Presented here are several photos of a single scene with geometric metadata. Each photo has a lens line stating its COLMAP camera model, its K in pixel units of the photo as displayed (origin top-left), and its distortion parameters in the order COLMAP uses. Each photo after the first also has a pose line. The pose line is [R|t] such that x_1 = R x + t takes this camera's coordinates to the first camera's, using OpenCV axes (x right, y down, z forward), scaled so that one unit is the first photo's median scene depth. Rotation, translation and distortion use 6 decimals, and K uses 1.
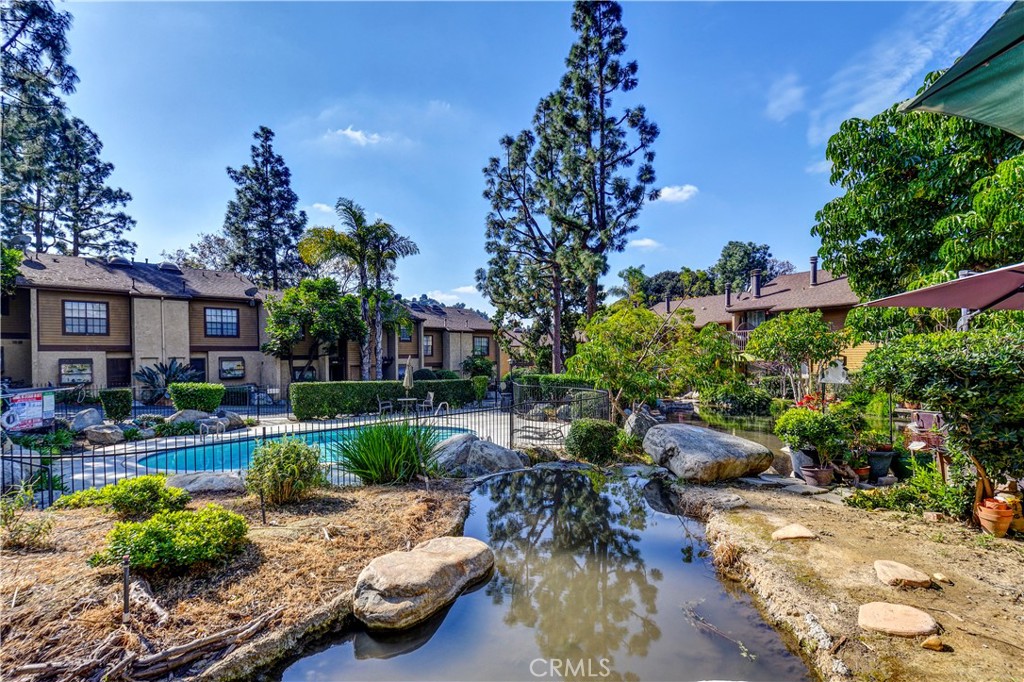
lens RADIAL K [[484.8, 0, 502.2], [0, 484.8, 363.1], [0, 0, 1]] dist [0.035532, -0.028061]
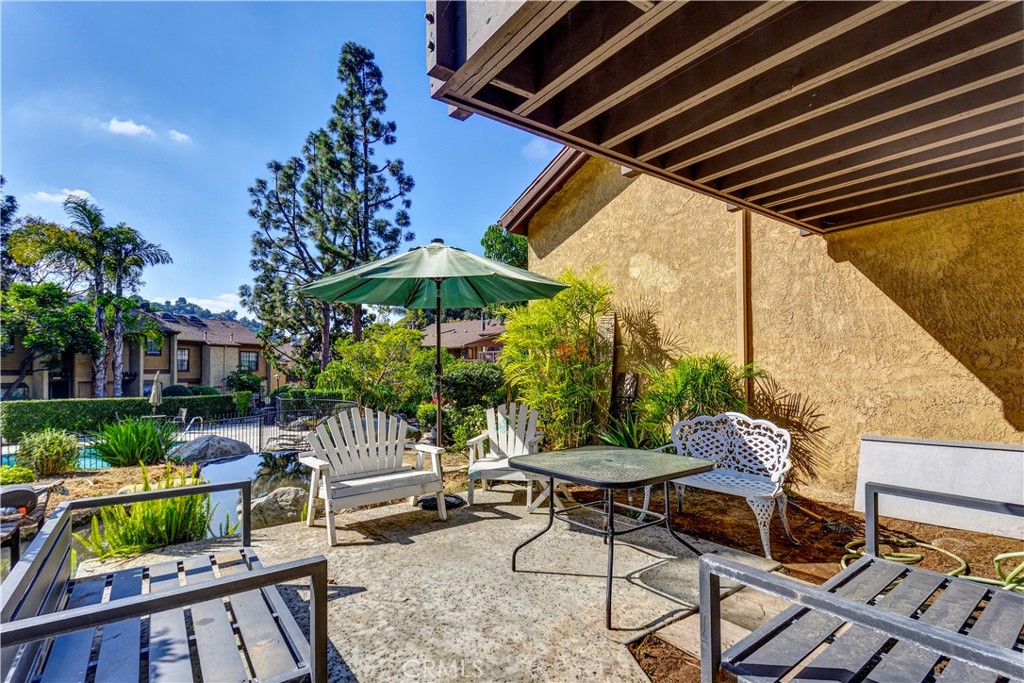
lens RADIAL K [[493.6, 0, 502.2], [0, 493.6, 363.1], [0, 0, 1]] dist [0.038534, -0.027430]
pose [[0.916366, 0.011681, 0.400171, 0.031919], [0.000826, 0.999517, -0.031067, 0.000114], [-0.400341, 0.028800, 0.915914, -0.153140]]
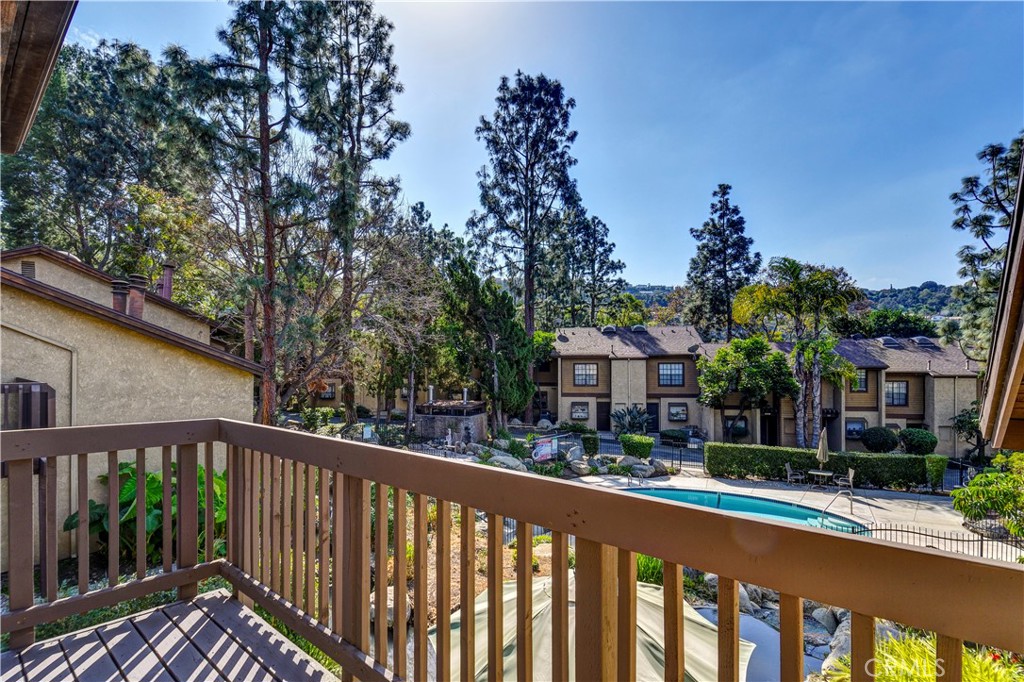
lens RADIAL K [[493.6, 0, 502.2], [0, 493.6, 362.6], [0, 0, 1]] dist [0.038534, -0.027430]
pose [[0.592139, 0.007125, -0.805805, 0.180472], [-0.011589, 0.999933, 0.000326, -0.109101], [0.805753, 0.009145, 0.592181, -0.079875]]
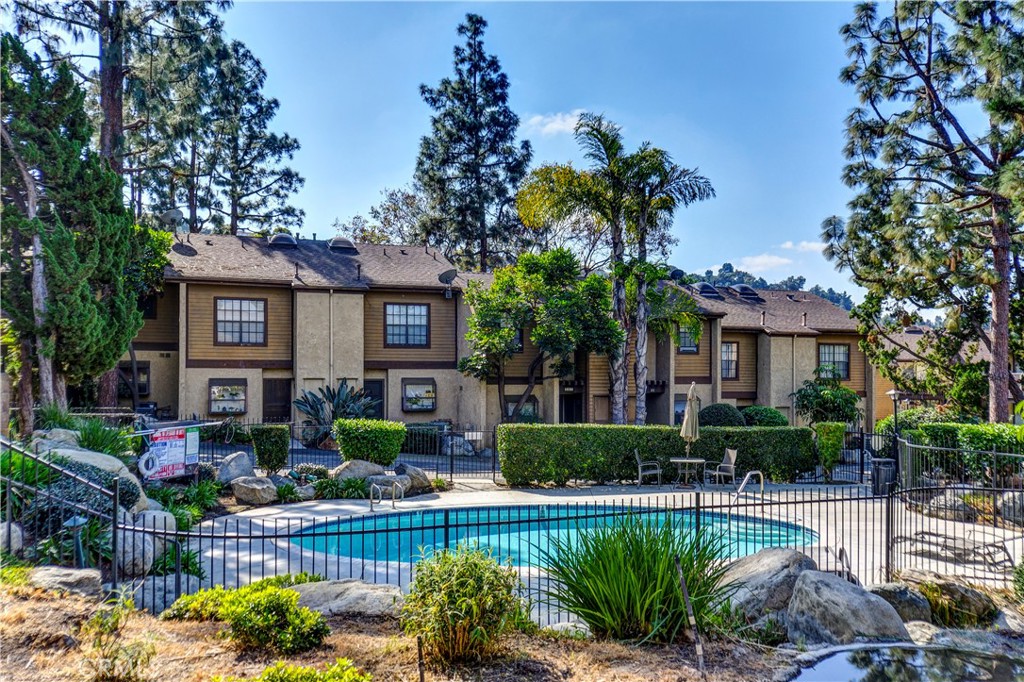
lens RADIAL K [[854.7, 0, 507.2], [0, 854.7, 369.8], [0, 0, 1]] dist [0.036210, -0.009455]
pose [[0.917240, 0.010147, -0.398205, 0.004256], [-0.017439, 0.999740, -0.014696, -0.009059], [0.397952, 0.020424, 0.917179, 0.008659]]
